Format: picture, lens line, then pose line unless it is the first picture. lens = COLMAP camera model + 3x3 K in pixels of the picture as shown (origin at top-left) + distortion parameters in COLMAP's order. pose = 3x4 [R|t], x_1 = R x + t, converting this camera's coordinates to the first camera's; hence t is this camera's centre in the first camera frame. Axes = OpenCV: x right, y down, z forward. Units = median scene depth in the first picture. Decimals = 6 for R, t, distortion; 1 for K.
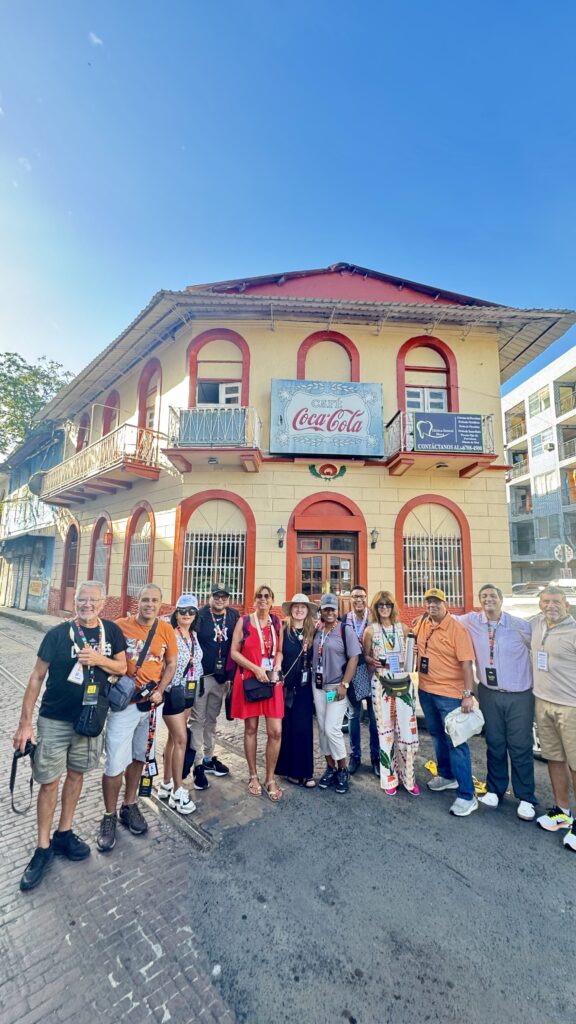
lens RADIAL K [[408.0, 0, 289.4], [0, 408.0, 510.9], [0, 0, 1]] dist [0.009276, -0.000376]
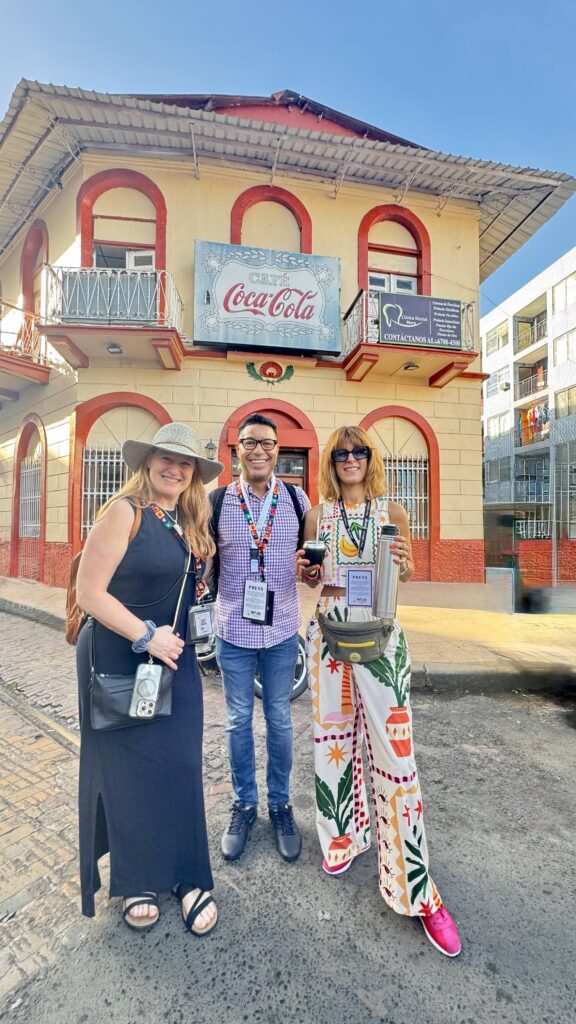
lens RADIAL K [[408.0, 0, 290.3], [0, 408.0, 502.9], [0, 0, 1]] dist [0.009276, -0.000376]
pose [[0.993388, -0.007052, 0.114586, 0.039043], [-0.003769, 0.995570, 0.093945, 0.079499], [-0.114741, -0.093756, 0.988961, 0.190834]]
